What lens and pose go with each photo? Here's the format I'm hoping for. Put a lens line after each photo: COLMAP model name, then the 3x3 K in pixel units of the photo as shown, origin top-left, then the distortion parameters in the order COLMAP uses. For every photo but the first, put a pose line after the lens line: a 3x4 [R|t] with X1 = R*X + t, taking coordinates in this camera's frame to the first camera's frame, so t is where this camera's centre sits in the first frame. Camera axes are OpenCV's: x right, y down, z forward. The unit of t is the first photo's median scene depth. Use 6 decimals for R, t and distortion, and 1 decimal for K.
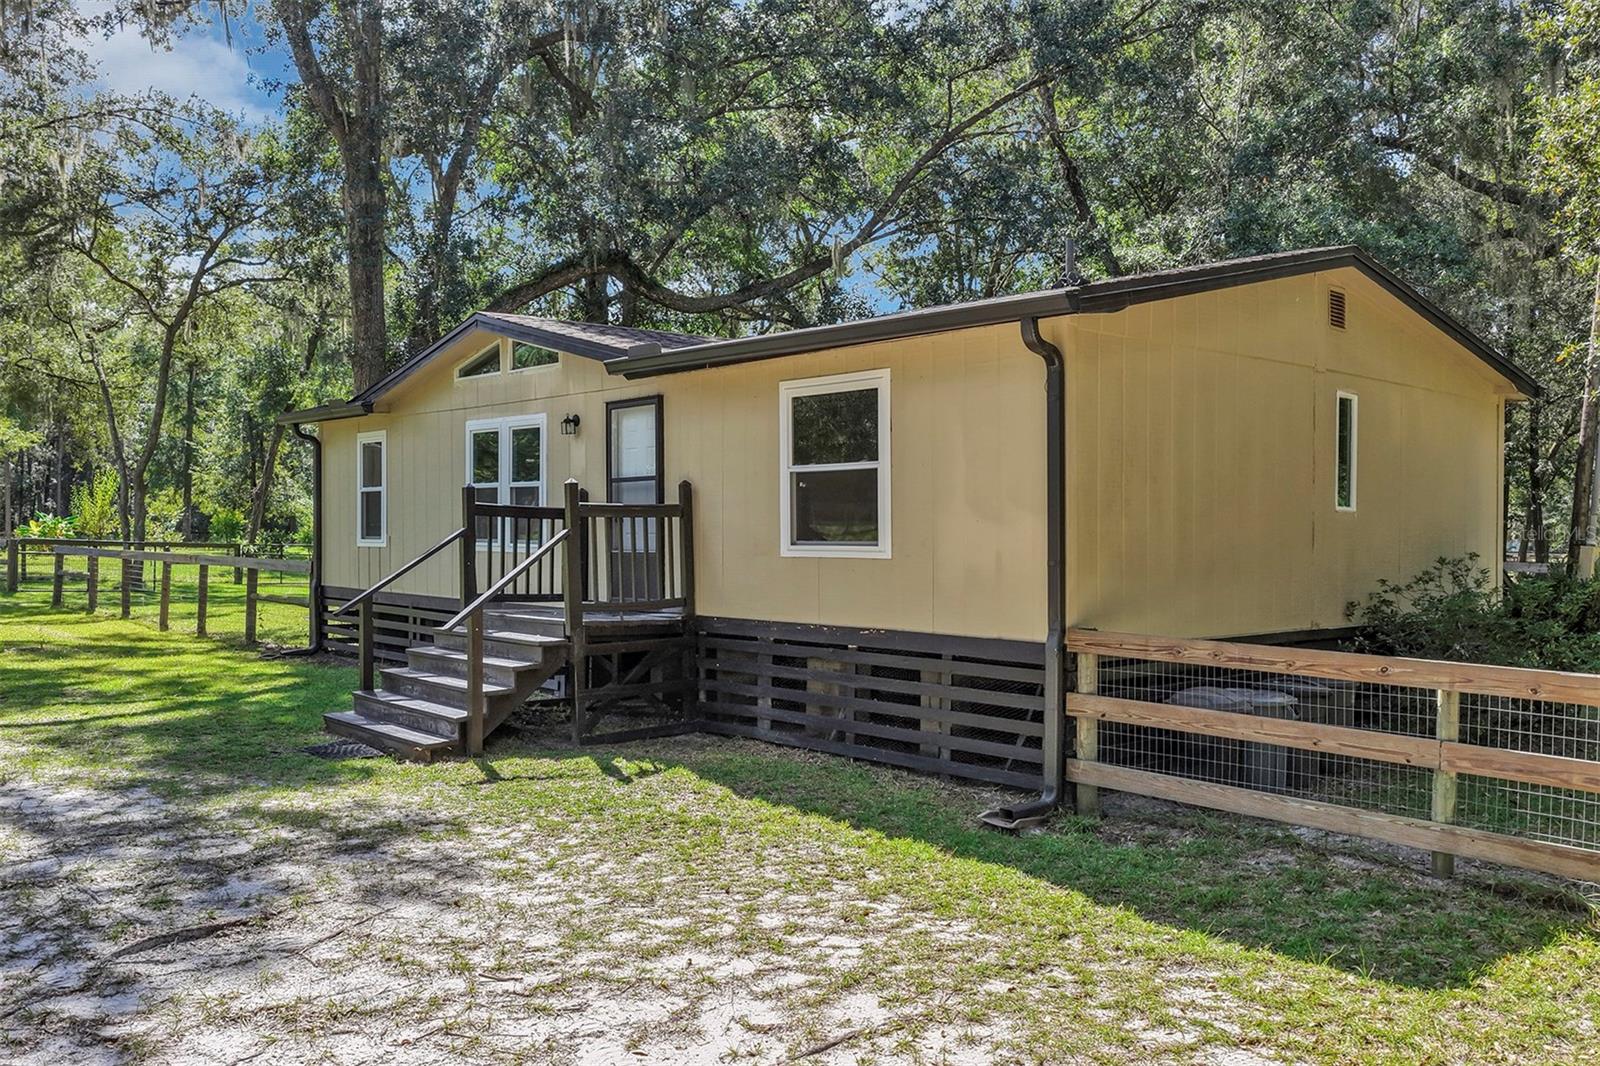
lens RADIAL K [[1288.3, 0, 805.1], [0, 1288.3, 532.7], [0, 0, 1]] dist [0.005346, 0.007814]
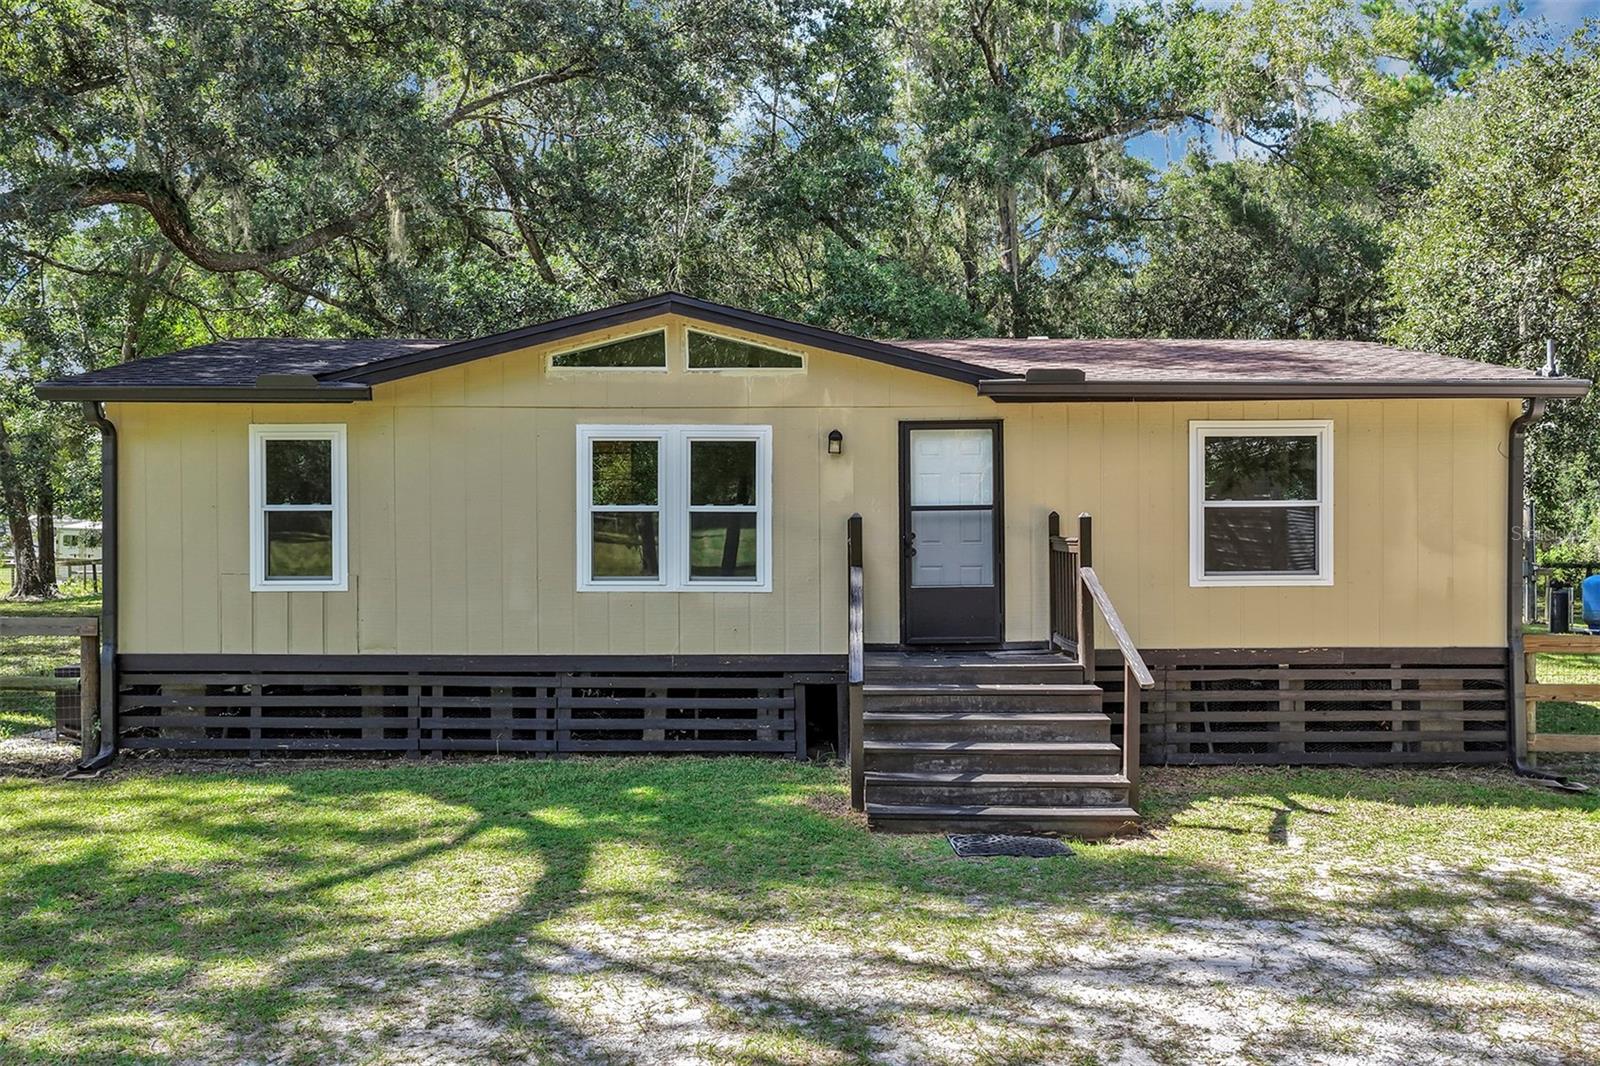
lens RADIAL K [[1288.3, 0, 800.2], [0, 1288.3, 525.3], [0, 0, 1]] dist [0.005346, 0.007814]
pose [[0.673777, -0.010634, 0.738858, -0.907999], [0.008803, 0.999941, 0.006364, -0.037092], [-0.738882, 0.002217, 0.673831, 0.472970]]
